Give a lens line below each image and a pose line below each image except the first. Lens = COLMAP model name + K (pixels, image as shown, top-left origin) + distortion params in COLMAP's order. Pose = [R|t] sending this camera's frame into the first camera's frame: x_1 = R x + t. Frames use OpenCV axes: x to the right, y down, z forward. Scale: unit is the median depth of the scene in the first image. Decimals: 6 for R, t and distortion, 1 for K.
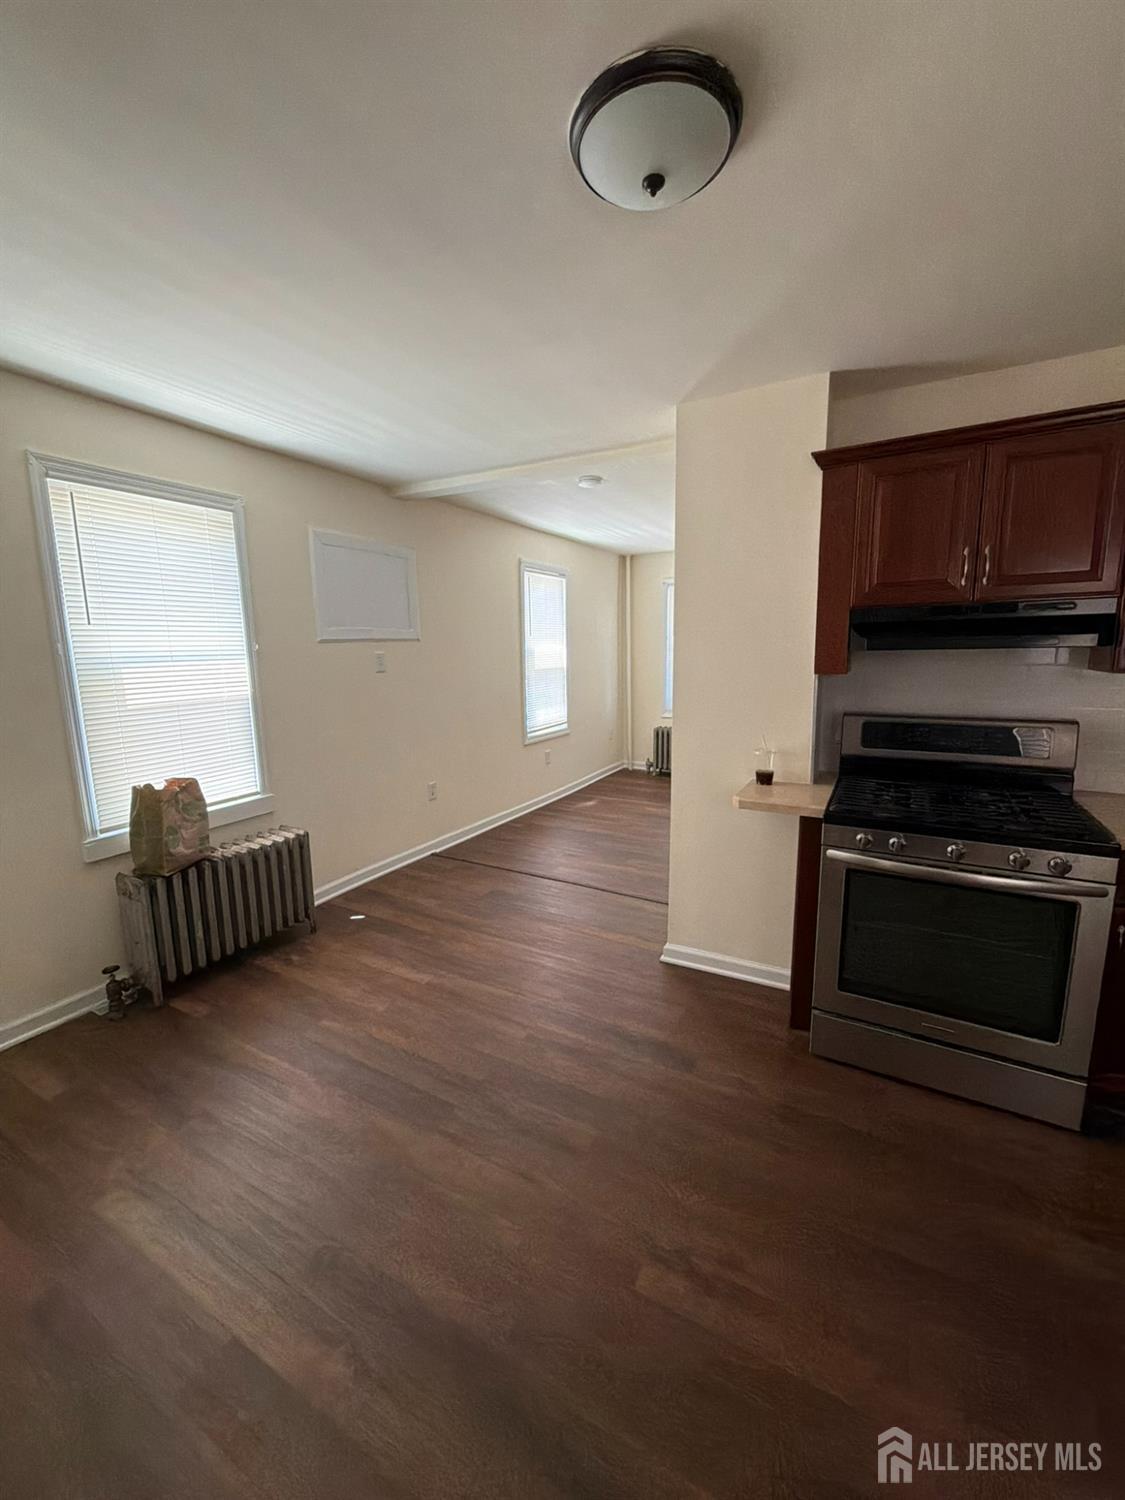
lens RADIAL K [[597.7, 0, 559.2], [0, 597.7, 746.5], [0, 0, 1]] dist [0.002620, 0.000312]
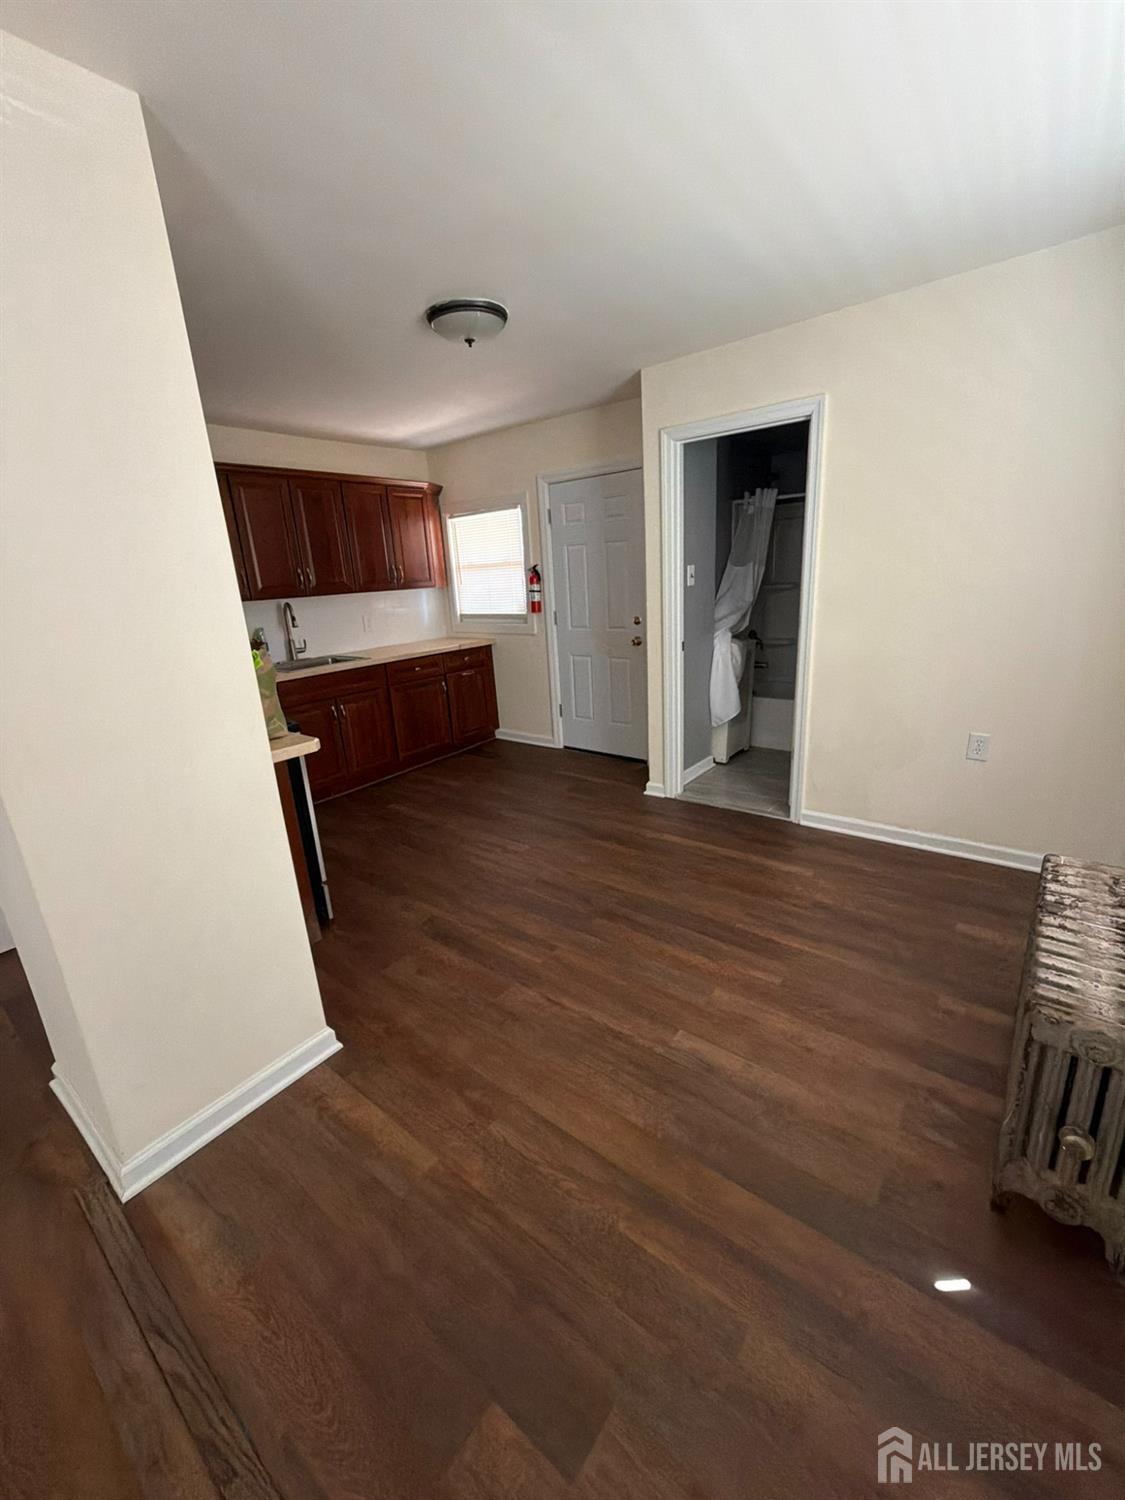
lens RADIAL K [[597.7, 0, 559.2], [0, 597.7, 746.5], [0, 0, 1]] dist [0.002620, 0.000312]
pose [[-0.983665, 0.020456, 0.178841, -0.213125], [0.097274, 0.896372, 0.432500, -0.234512], [-0.151461, 0.442831, -0.883719, 1.473491]]
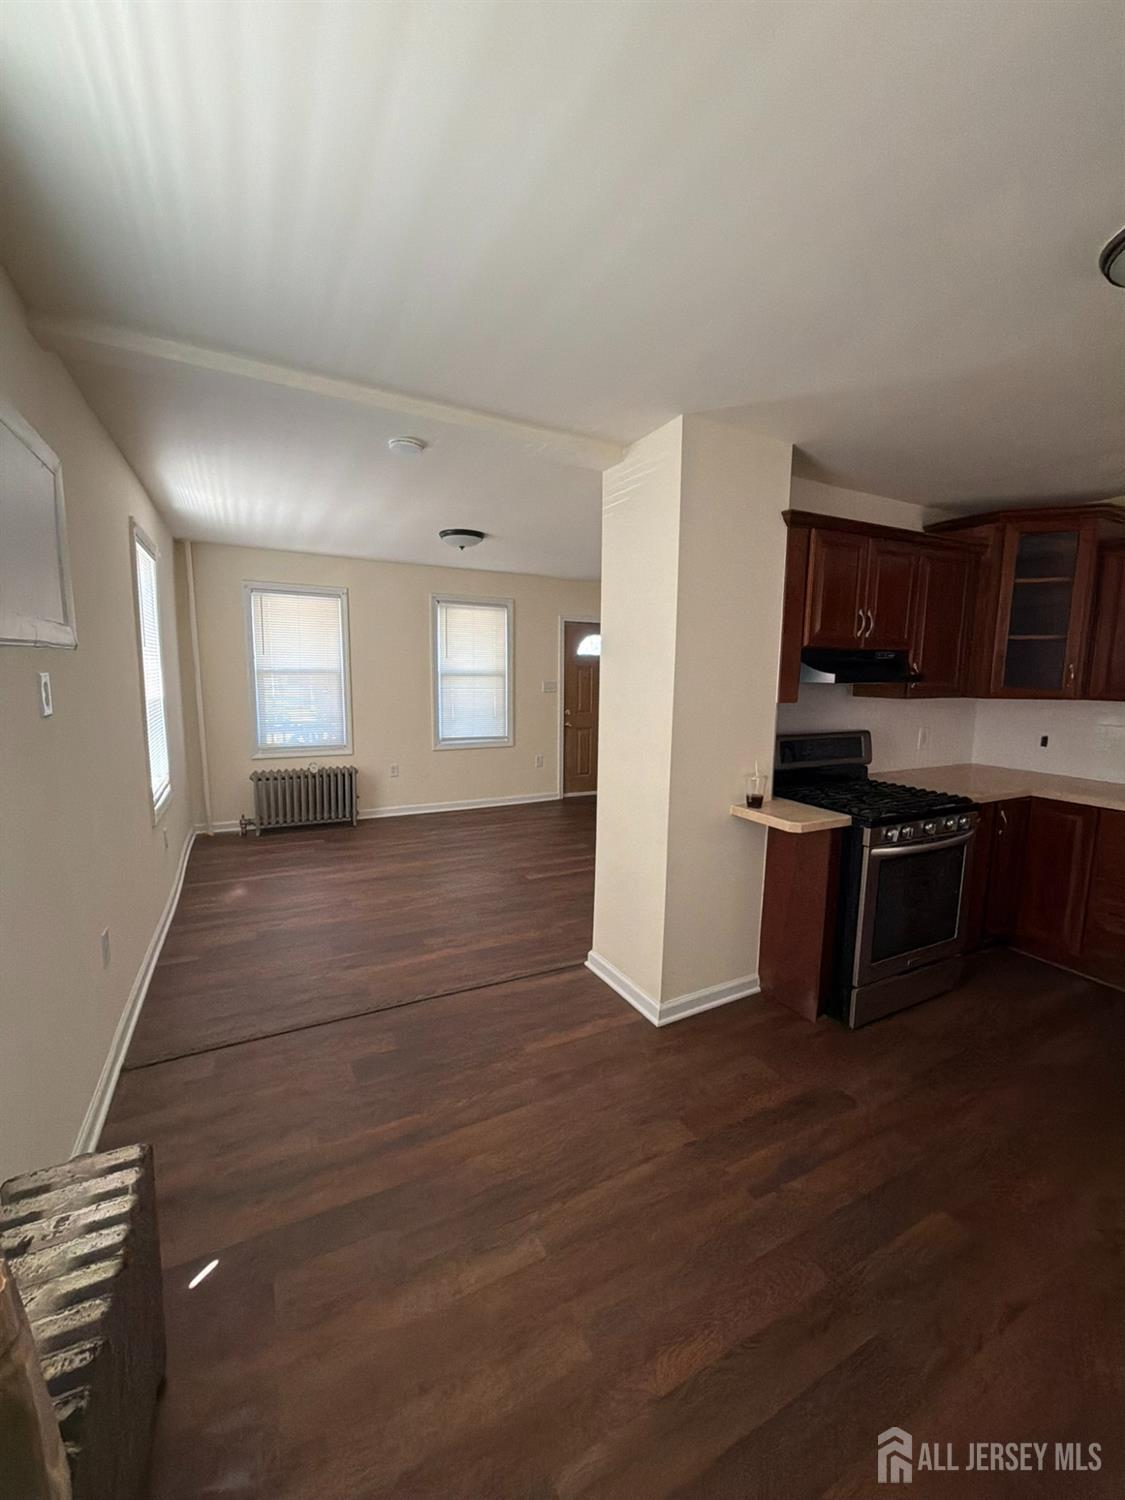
lens RADIAL K [[597.7, 0, 559.2], [0, 597.7, 746.5], [0, 0, 1]] dist [0.002620, 0.000312]
pose [[0.546396, -0.083333, 0.833371, -0.641410], [0.113612, 0.993215, 0.024828, -0.098800], [-0.829786, 0.081115, 0.552156, 0.617776]]
